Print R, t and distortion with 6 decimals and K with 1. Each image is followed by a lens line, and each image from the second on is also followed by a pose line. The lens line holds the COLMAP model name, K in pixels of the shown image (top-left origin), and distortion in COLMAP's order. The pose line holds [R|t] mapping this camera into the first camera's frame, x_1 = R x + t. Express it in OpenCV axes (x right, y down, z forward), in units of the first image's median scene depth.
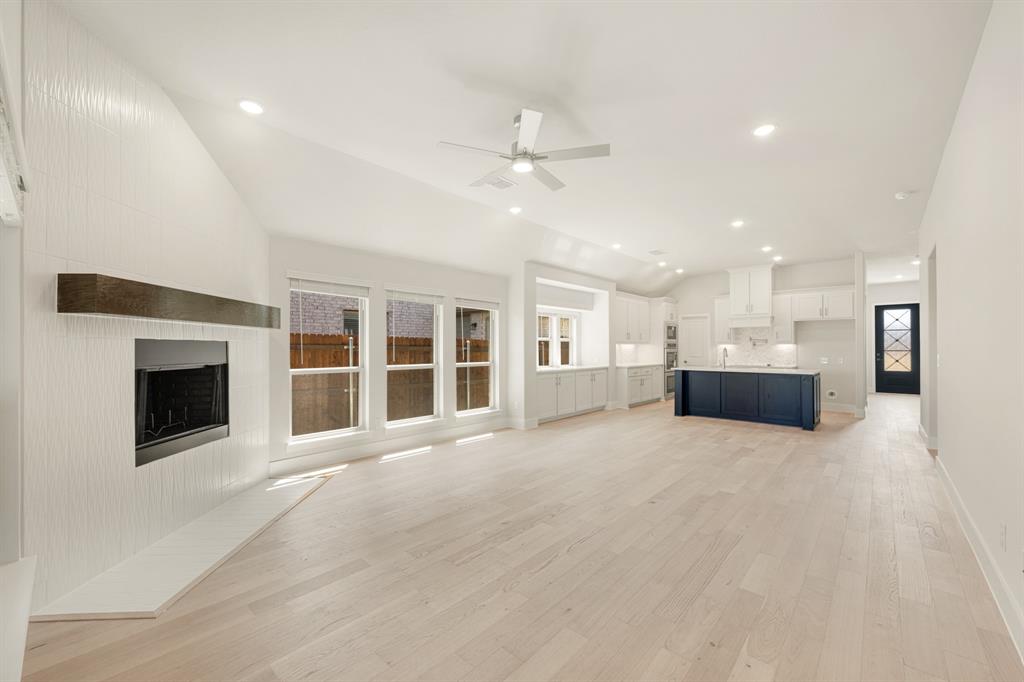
lens RADIAL K [[414.4, 0, 509.4], [0, 414.4, 345.1], [0, 0, 1]] dist [0.001318, -0.000459]
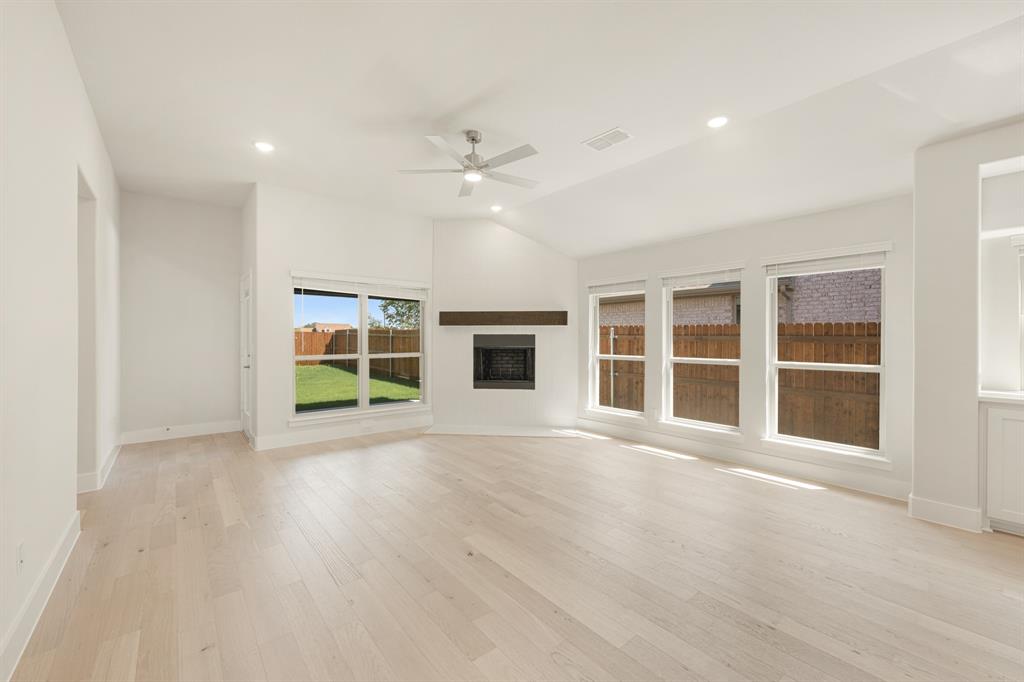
lens RADIAL K [[414.4, 0, 512.9], [0, 414.4, 337.2], [0, 0, 1]] dist [0.001318, -0.000459]
pose [[-0.155527, -0.003233, -0.987826, 0.572876], [0.005095, 0.999979, -0.004075, 0.004551], [0.987818, -0.005667, -0.155507, 0.651184]]
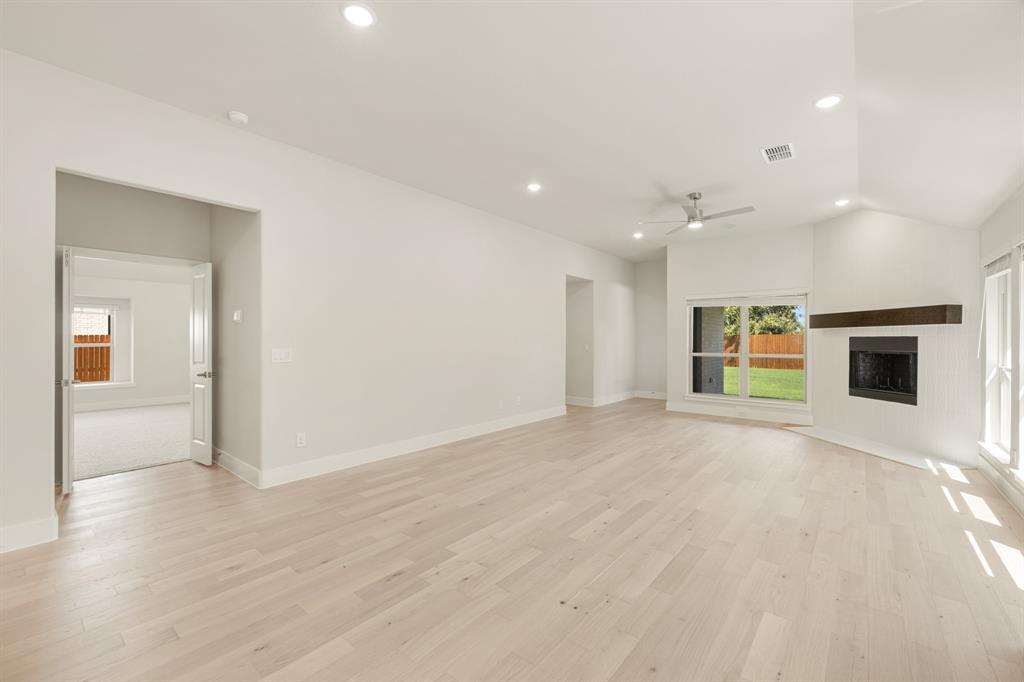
lens RADIAL K [[414.4, 0, 517.0], [0, 414.4, 337.4], [0, 0, 1]] dist [0.001318, -0.000459]
pose [[-0.999480, -0.000584, -0.032232, 0.383334], [-0.000053, 0.999864, -0.016463, 0.009257], [0.032237, -0.016453, -0.999345, 1.289580]]
